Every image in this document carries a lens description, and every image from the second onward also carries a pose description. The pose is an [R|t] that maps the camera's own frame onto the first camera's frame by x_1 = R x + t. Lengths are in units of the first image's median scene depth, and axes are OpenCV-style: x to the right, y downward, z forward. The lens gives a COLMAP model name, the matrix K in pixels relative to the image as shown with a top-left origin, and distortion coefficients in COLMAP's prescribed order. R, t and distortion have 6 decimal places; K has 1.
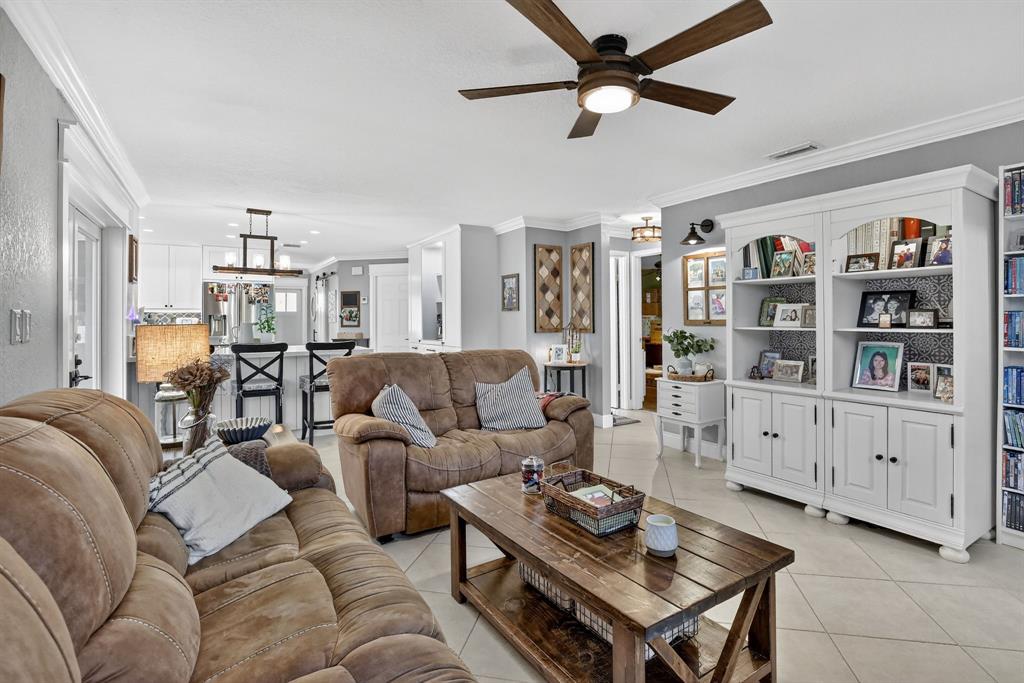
lens RADIAL K [[479.5, 0, 515.1], [0, 479.5, 316.2], [0, 0, 1]] dist [-0.023660, 0.000161]
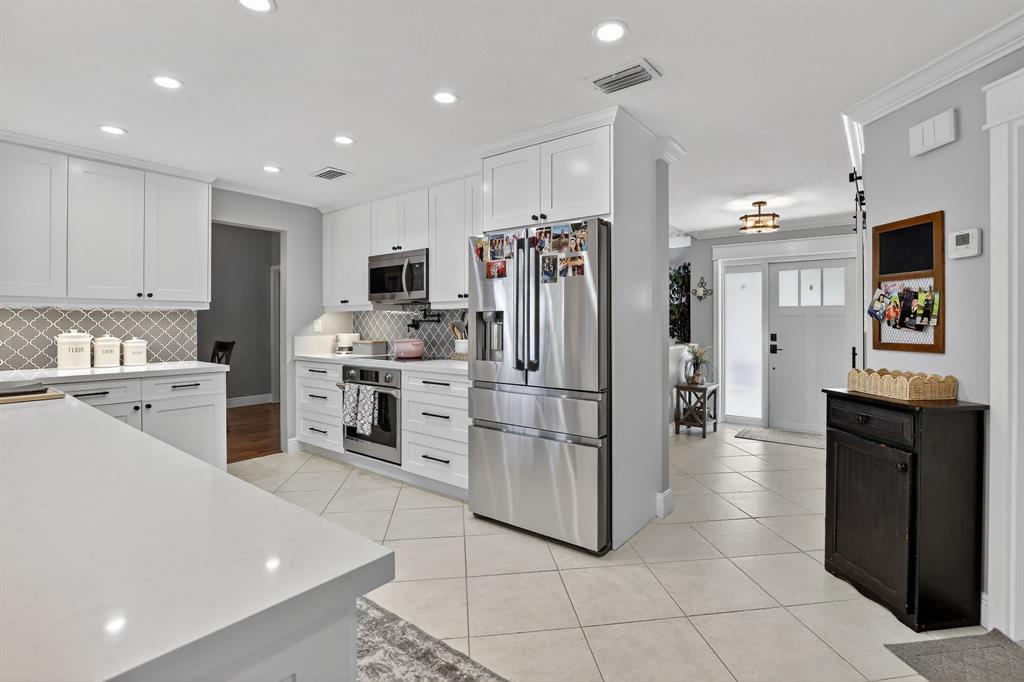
lens RADIAL K [[474.8, 0, 524.8], [0, 474.8, 328.2], [0, 0, 1]] dist [-0.030136, 0.006702]
pose [[0.355892, 0.011806, -0.934453, -0.174323], [0.001342, 0.999913, 0.013144, 0.006128], [0.934526, -0.005932, 0.355845, 0.707777]]
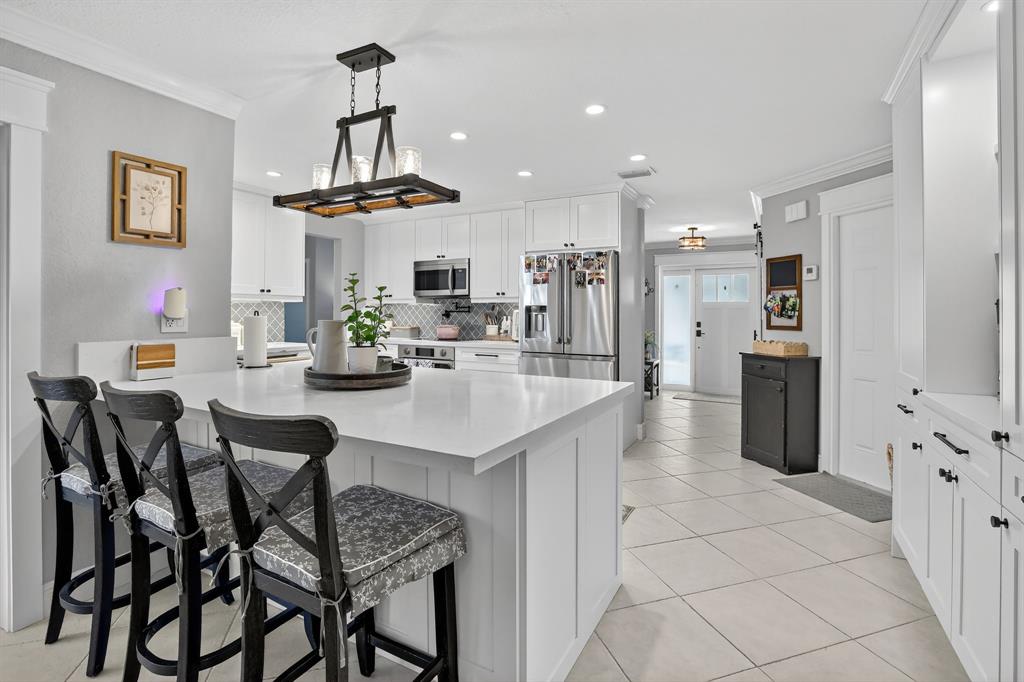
lens RADIAL K [[479.5, 0, 515.1], [0, 479.5, 315.7], [0, 0, 1]] dist [-0.023660, 0.000161]
pose [[0.493112, 0.008402, -0.869925, -0.057421], [-0.003332, 0.999964, 0.007769, 0.005394], [0.869959, -0.000933, 0.493122, 0.526819]]
